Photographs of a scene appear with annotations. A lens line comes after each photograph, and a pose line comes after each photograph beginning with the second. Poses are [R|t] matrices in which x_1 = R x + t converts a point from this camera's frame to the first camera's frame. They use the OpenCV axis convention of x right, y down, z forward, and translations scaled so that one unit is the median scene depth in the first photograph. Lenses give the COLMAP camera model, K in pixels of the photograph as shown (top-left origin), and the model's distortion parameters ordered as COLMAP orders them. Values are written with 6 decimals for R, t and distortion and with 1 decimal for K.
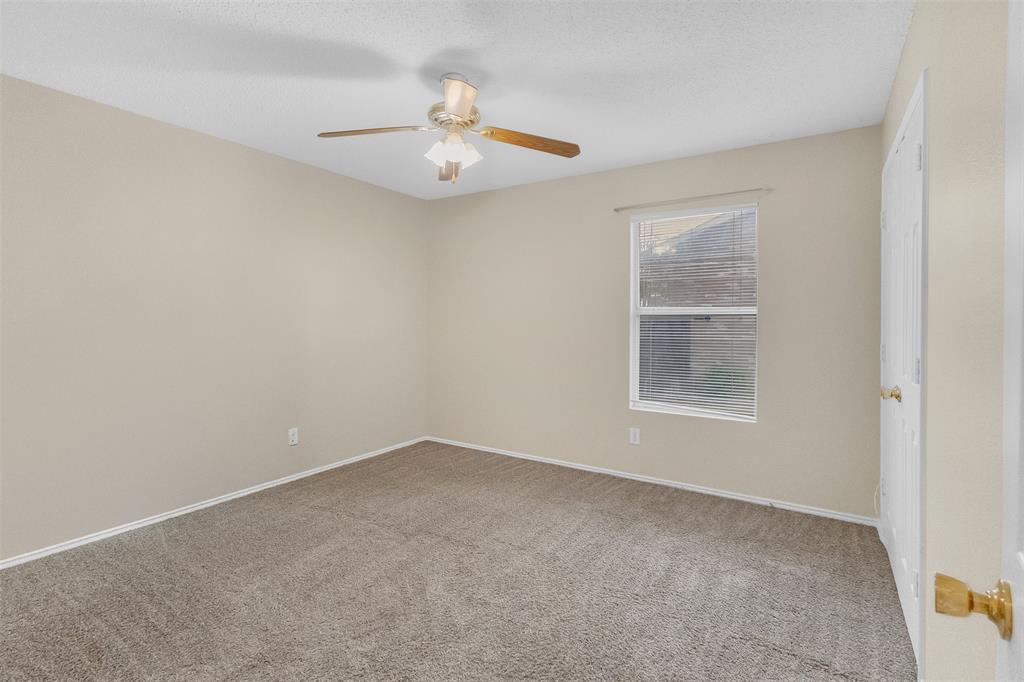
lens RADIAL K [[498.7, 0, 516.8], [0, 498.7, 317.2], [0, 0, 1]] dist [0.000596, 0.001321]
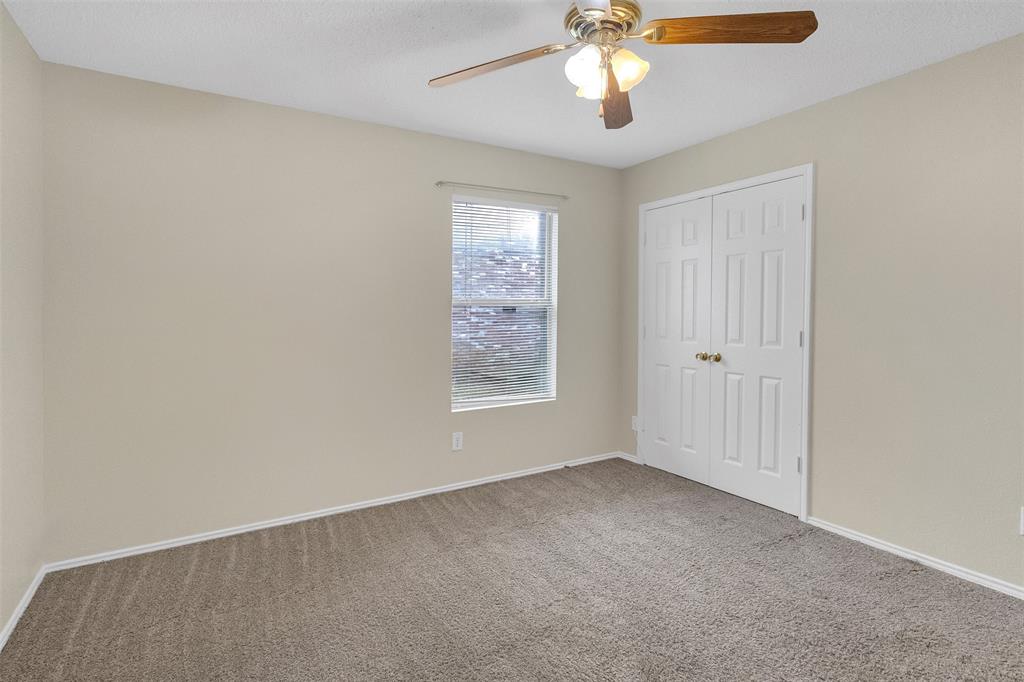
lens RADIAL K [[498.7, 0, 516.8], [0, 498.7, 317.2], [0, 0, 1]] dist [0.000596, 0.001321]
pose [[0.445747, -0.026763, 0.894759, -0.617595], [0.009850, 0.999639, 0.024993, -0.006872], [-0.895105, -0.002327, 0.445850, 0.607824]]
